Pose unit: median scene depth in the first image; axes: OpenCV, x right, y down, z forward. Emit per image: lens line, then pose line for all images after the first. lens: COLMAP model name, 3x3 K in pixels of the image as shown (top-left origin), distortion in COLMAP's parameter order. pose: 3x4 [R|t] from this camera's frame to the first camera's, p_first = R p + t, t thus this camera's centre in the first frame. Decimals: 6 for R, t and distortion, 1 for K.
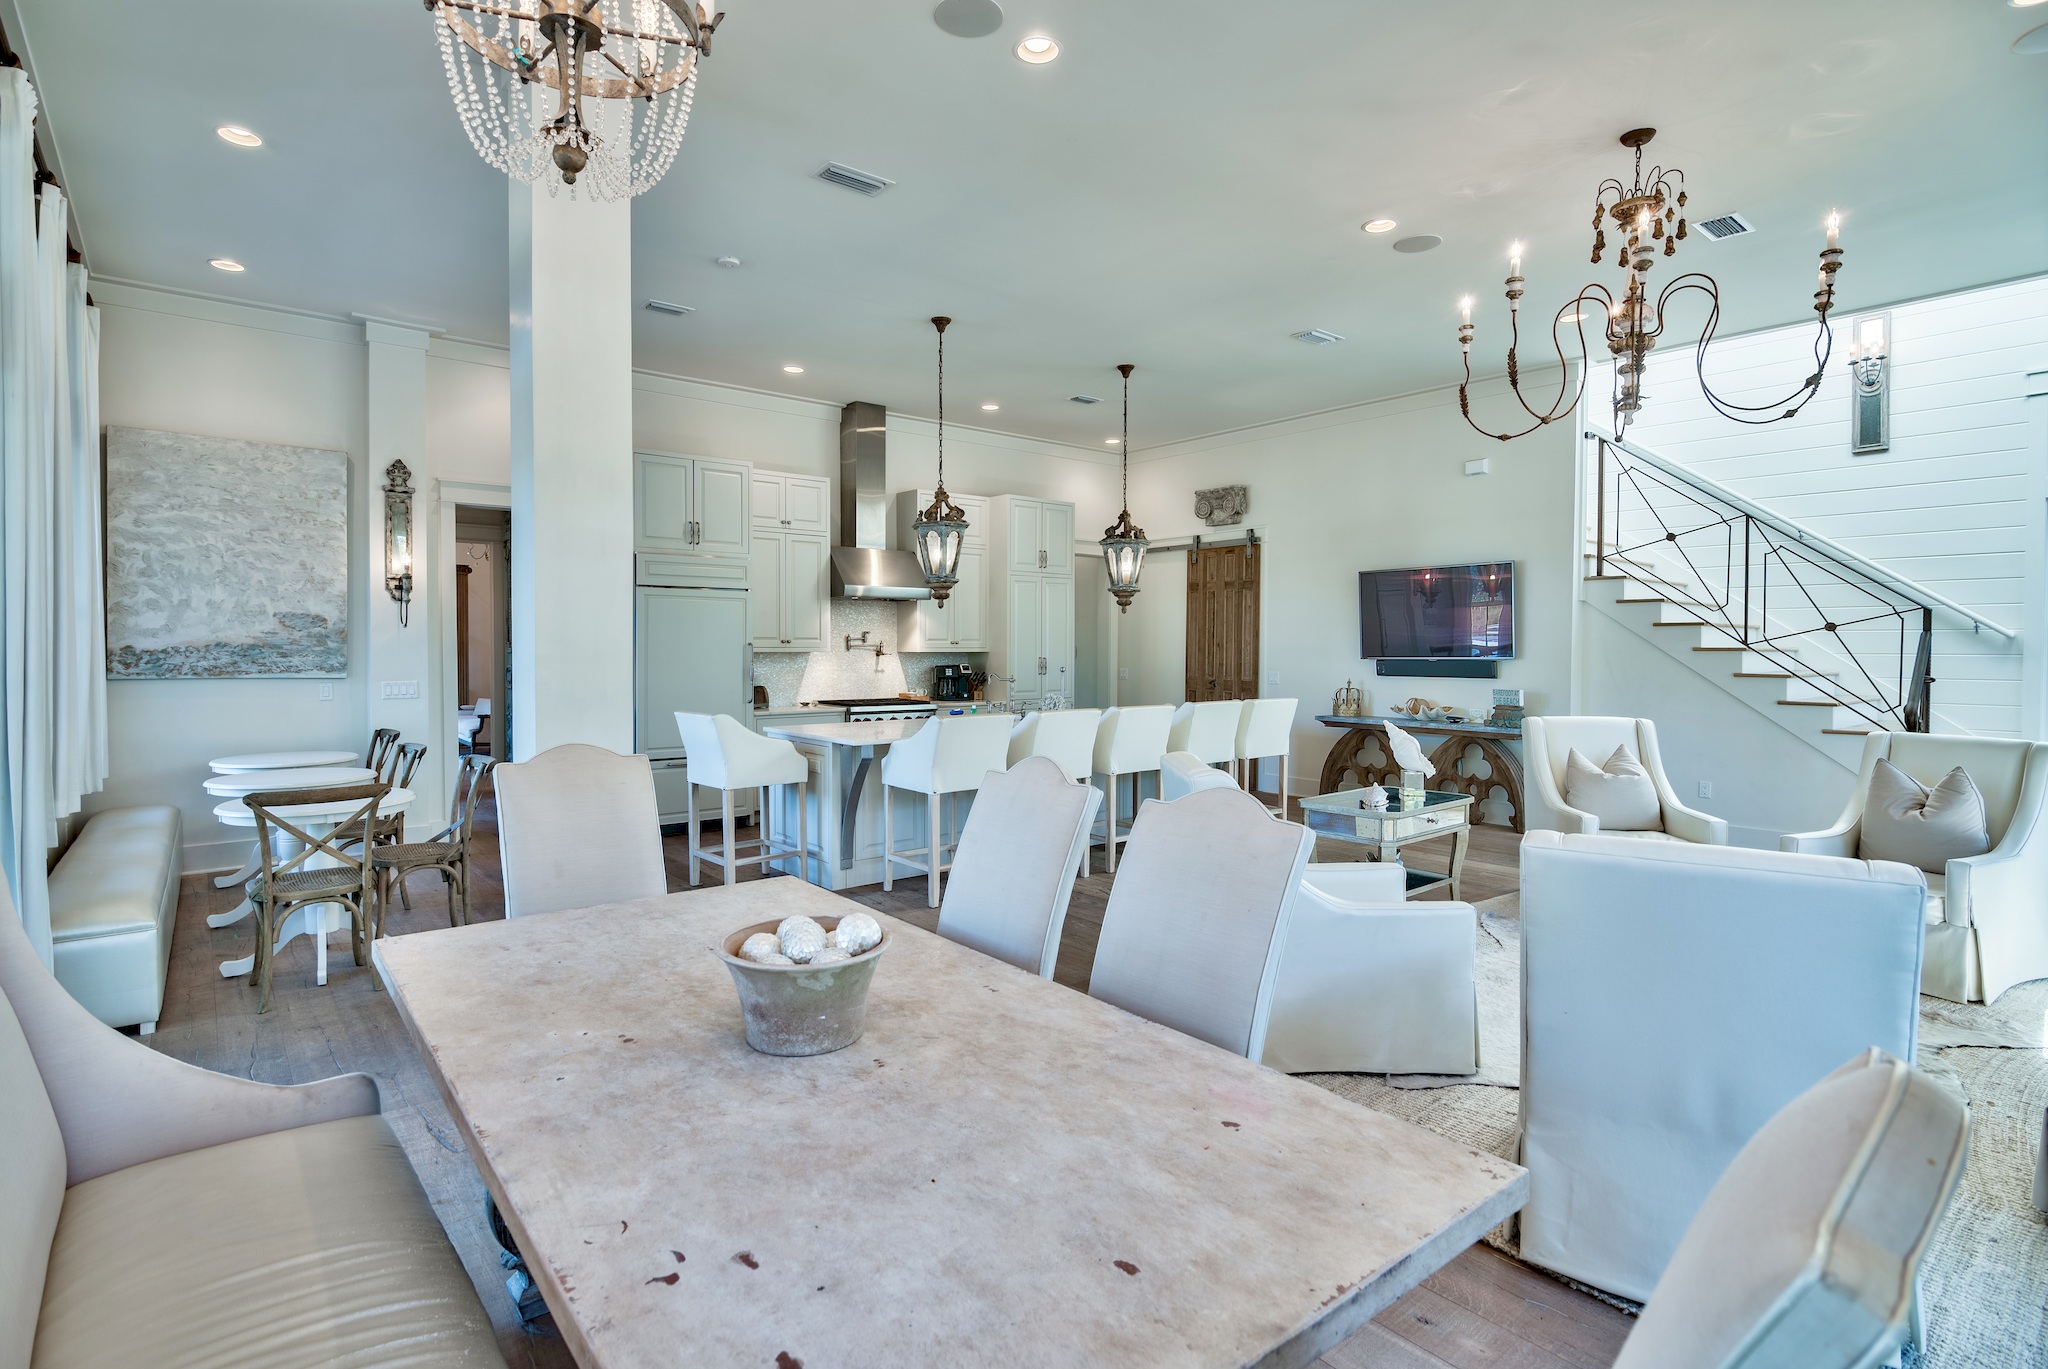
lens RADIAL K [[1002.1, 0, 1018.8], [0, 1002.1, 640.5], [0, 0, 1]] dist [0.000170, -0.000462]
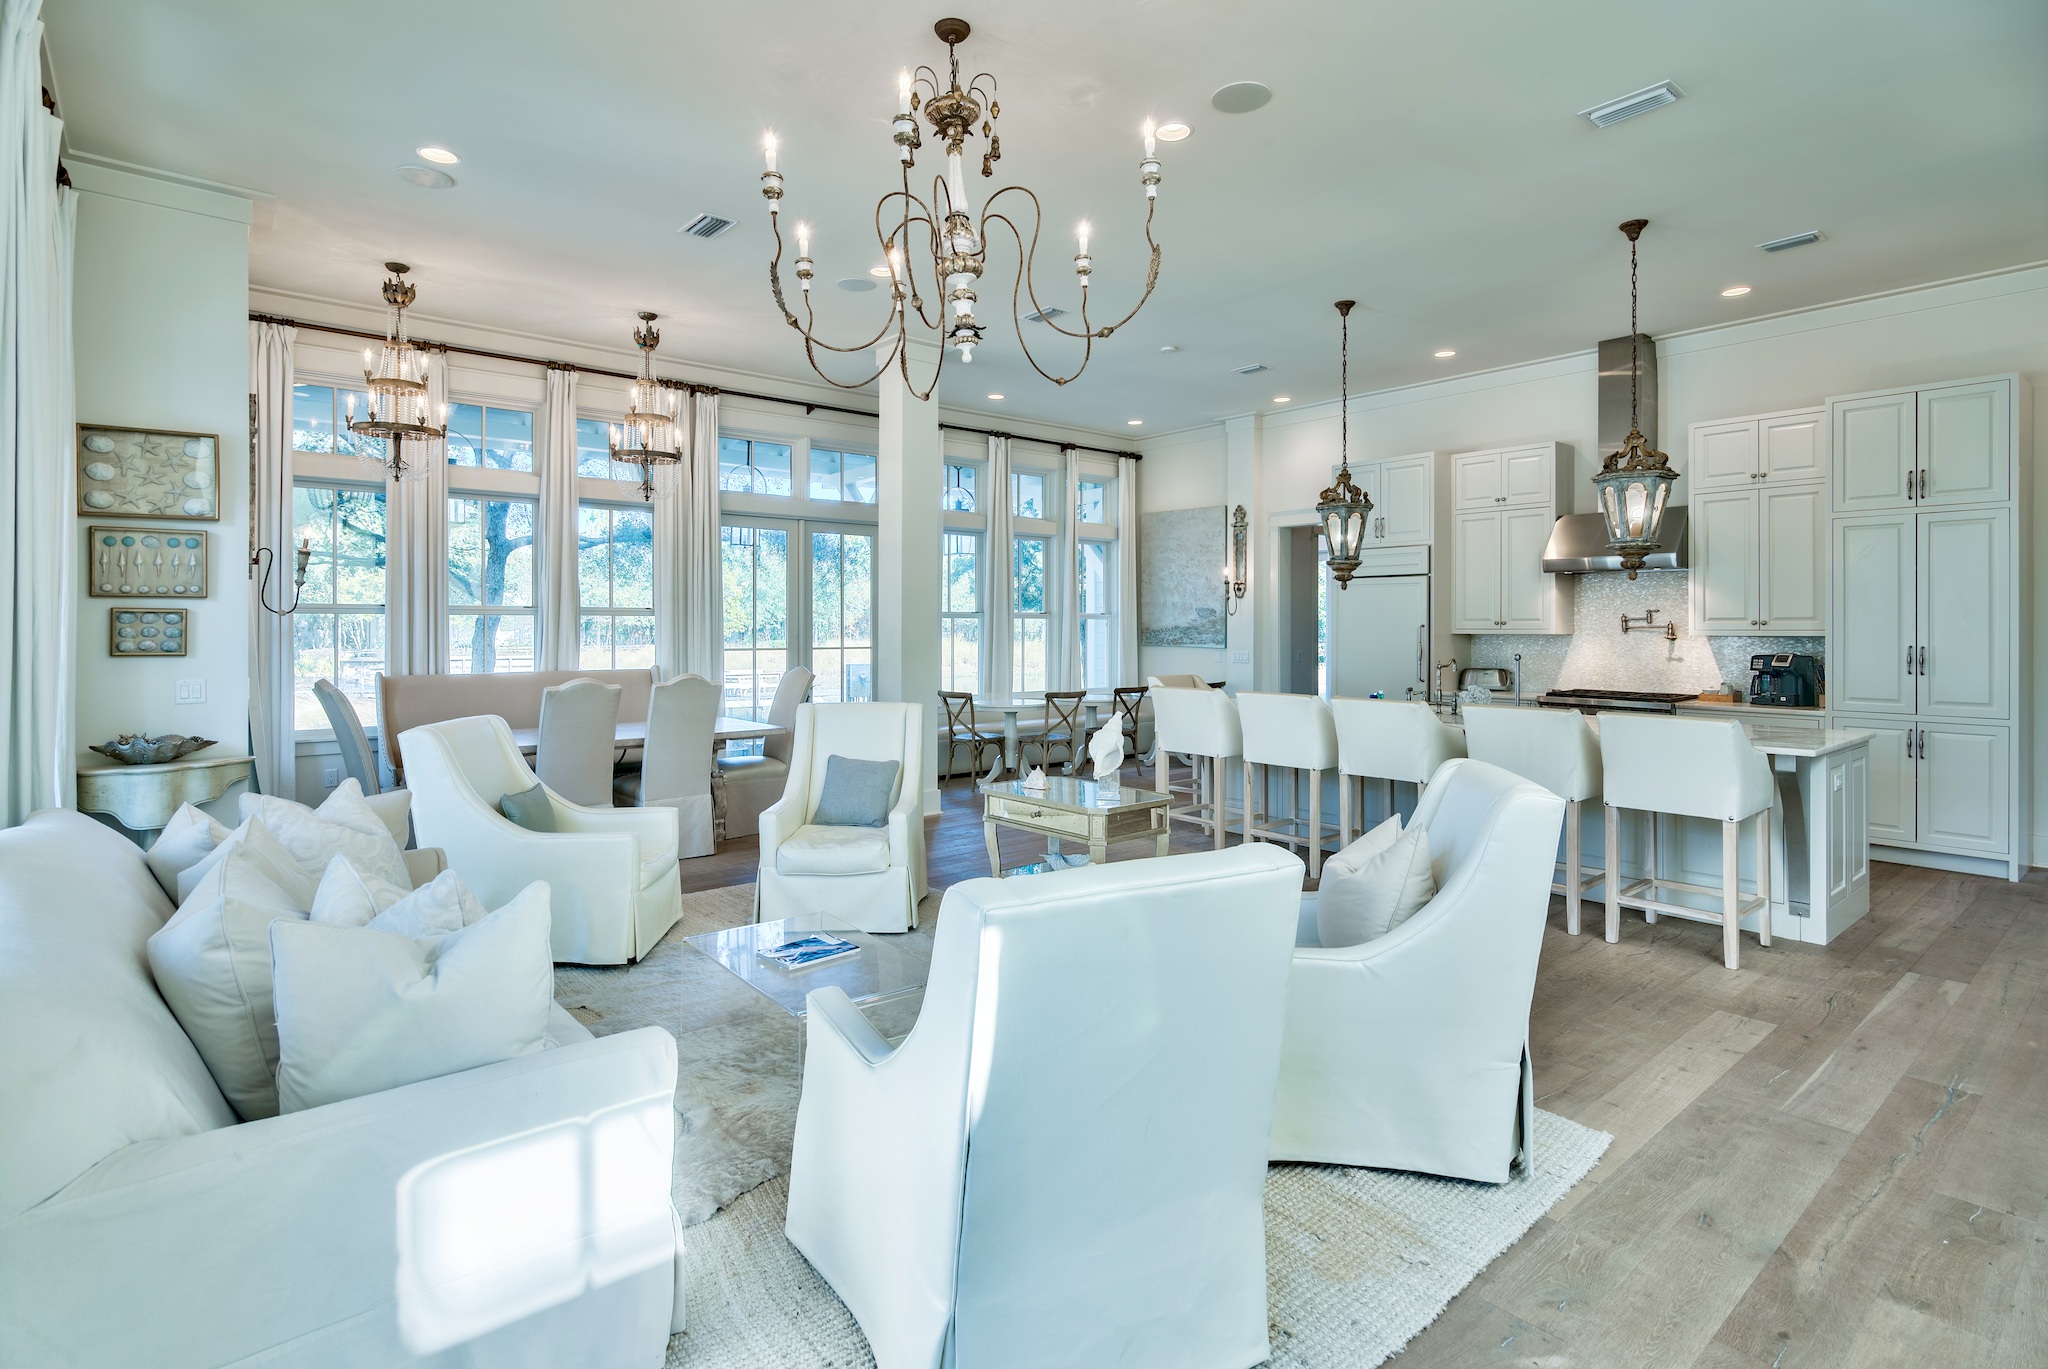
lens RADIAL K [[1002.1, 0, 1018.8], [0, 1002.1, 640.5], [0, 0, 1]] dist [0.000170, -0.000462]
pose [[0.004222, 0.012015, -0.999919, 0.794476], [0.005981, 0.999910, 0.012040, 0.003869], [0.999973, -0.006031, 0.004150, 0.583820]]
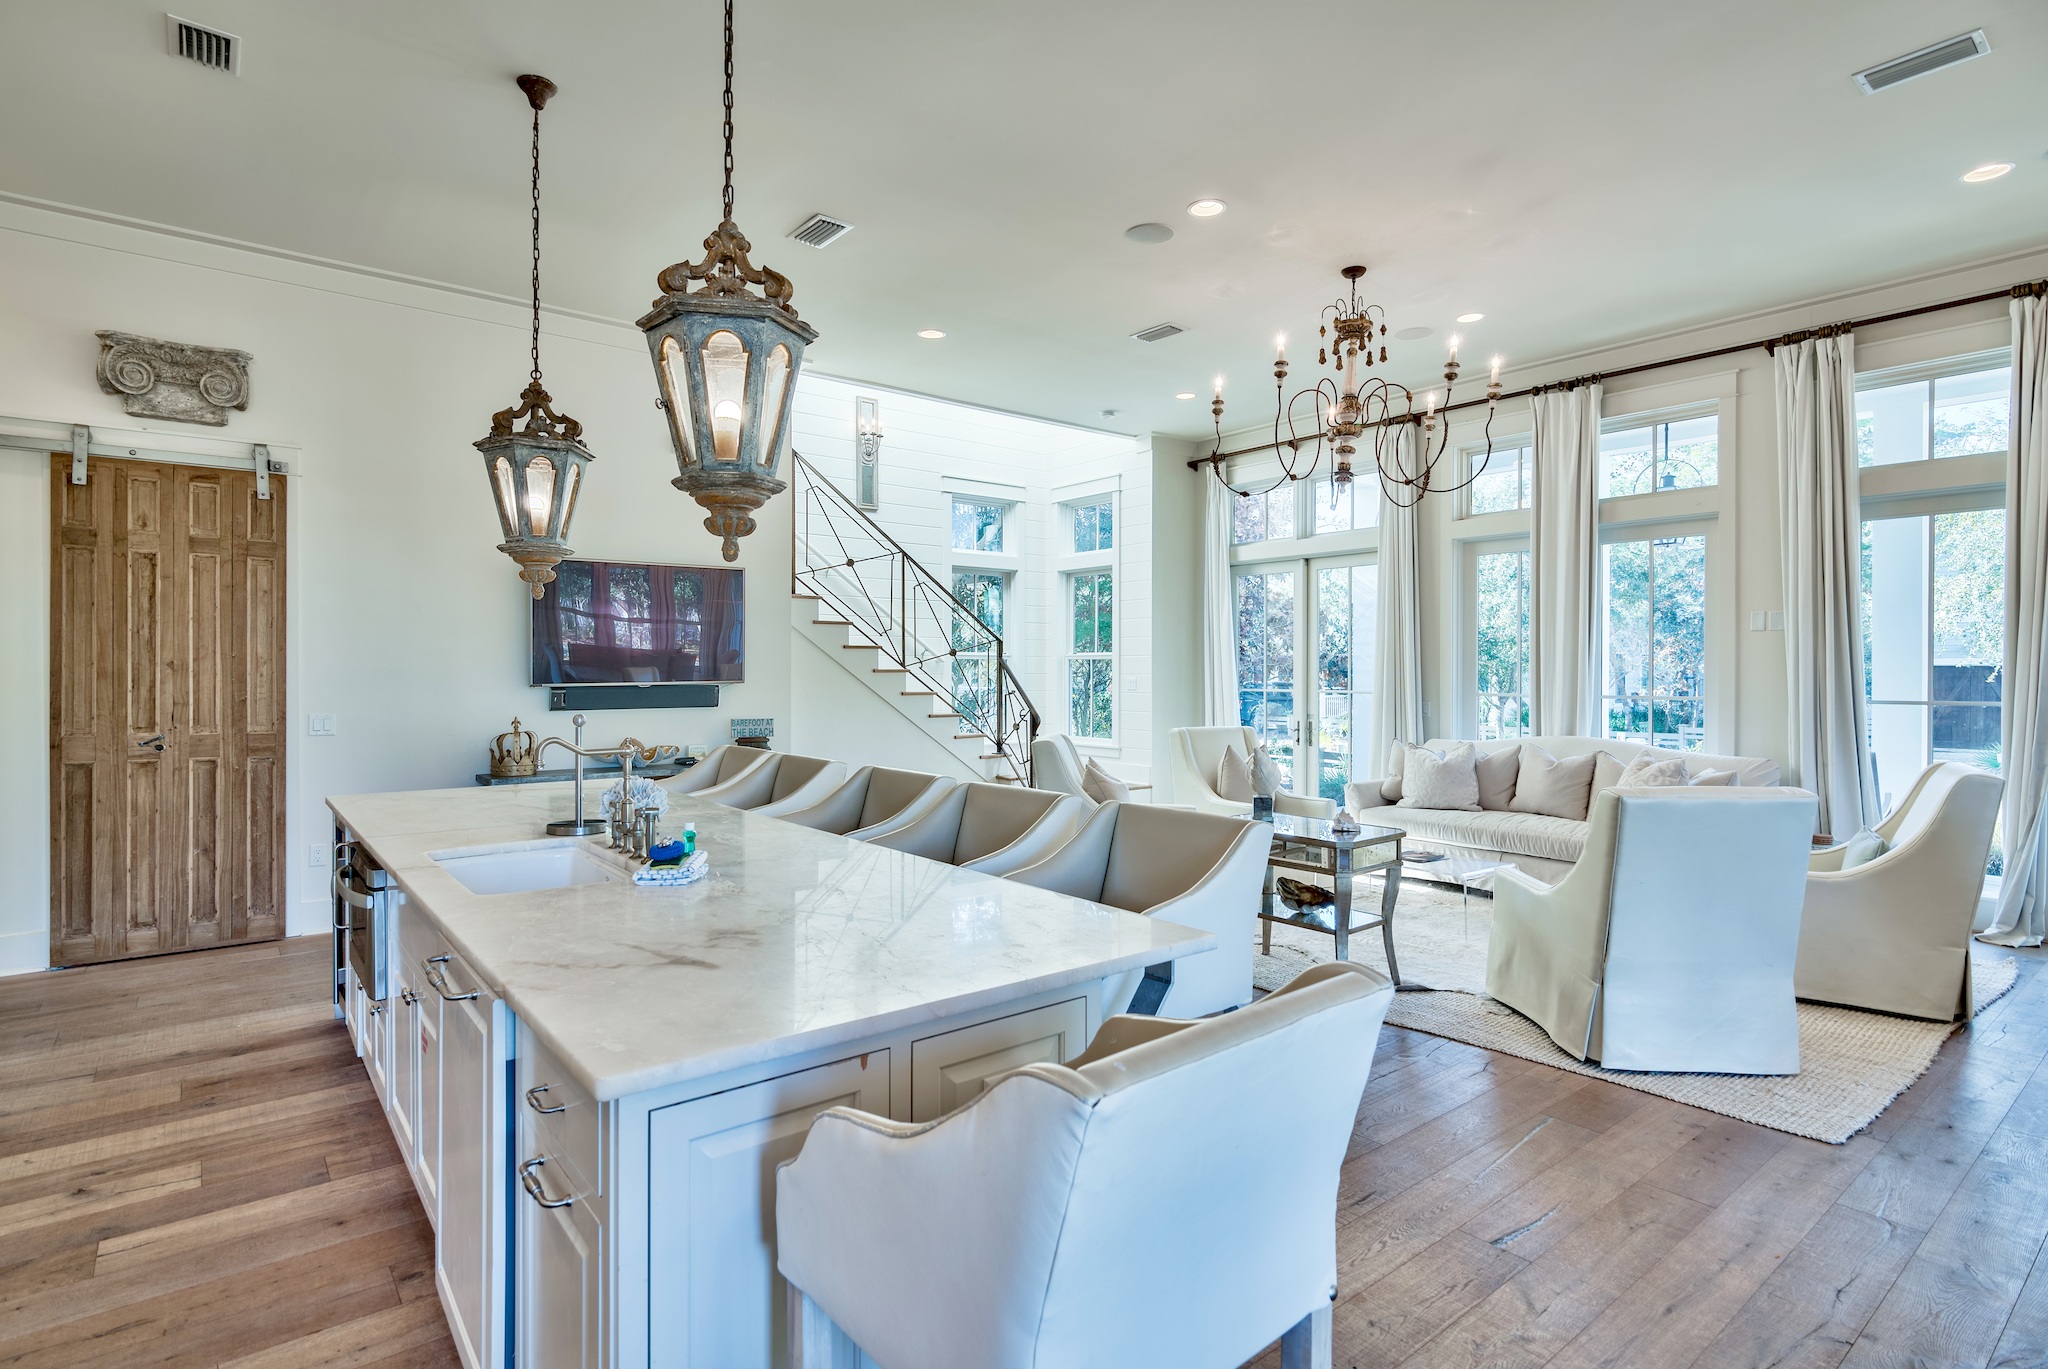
lens RADIAL K [[1006.4, 0, 1023.2], [0, 1006.4, 658.8], [0, 0, 1]] dist [0.000103, 0.000046]
pose [[0.027791, 0.007237, 0.999588, -0.366020], [-0.010137, 0.999924, -0.006957, 0.001125], [-0.999562, -0.009940, 0.027862, 0.755188]]
